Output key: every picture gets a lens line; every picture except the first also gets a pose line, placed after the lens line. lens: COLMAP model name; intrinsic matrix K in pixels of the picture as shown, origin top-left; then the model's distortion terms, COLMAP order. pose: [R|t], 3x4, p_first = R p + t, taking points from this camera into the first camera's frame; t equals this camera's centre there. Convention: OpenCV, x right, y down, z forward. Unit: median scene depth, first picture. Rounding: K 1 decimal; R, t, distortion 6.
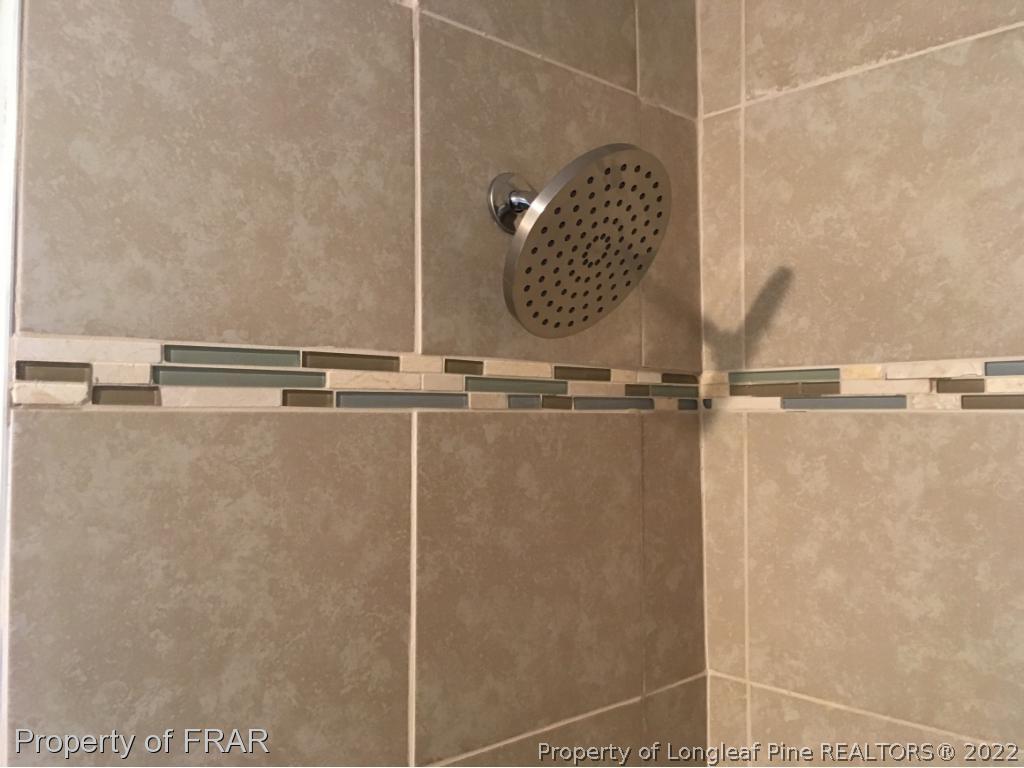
lens RADIAL K [[866.2, 0, 514.2], [0, 866.2, 384.0], [0, 0, 1]] dist [0.058692, 0.002043]
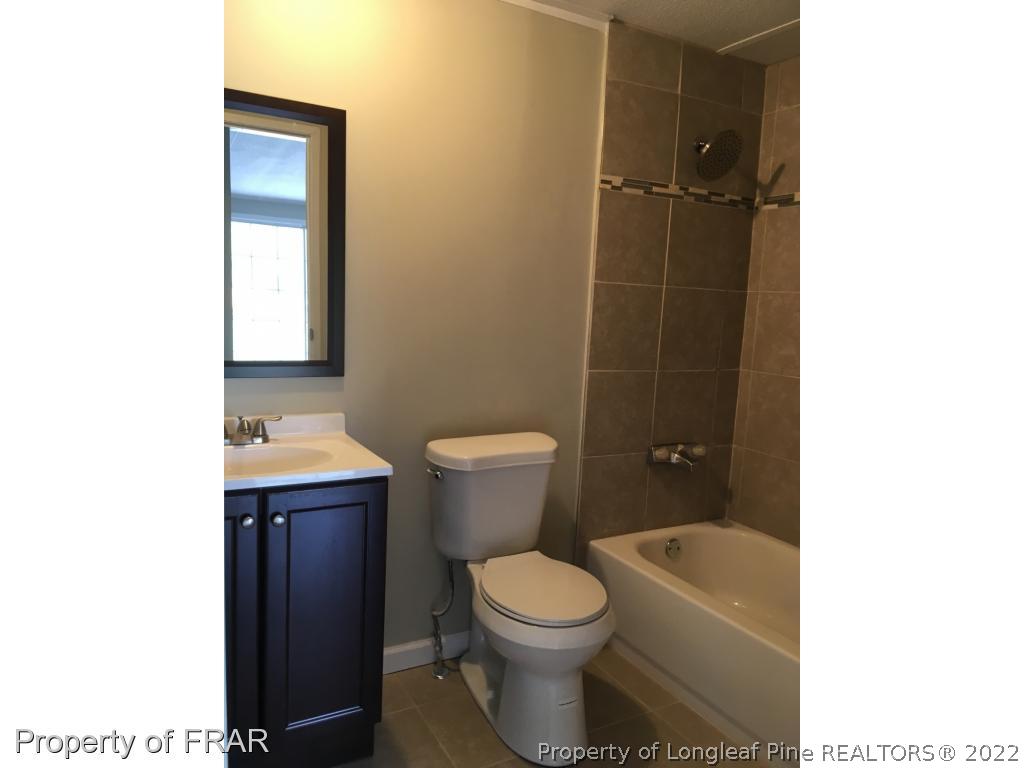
lens RADIAL K [[672.2, 0, 508.8], [0, 672.2, 383.3], [0, 0, 1]] dist [0.041943, 0.000107]
pose [[0.971374, 0.073963, -0.225746, -0.061080], [-0.039505, 0.987357, 0.153508, 0.348077], [0.234246, -0.140195, 0.962016, -1.913823]]
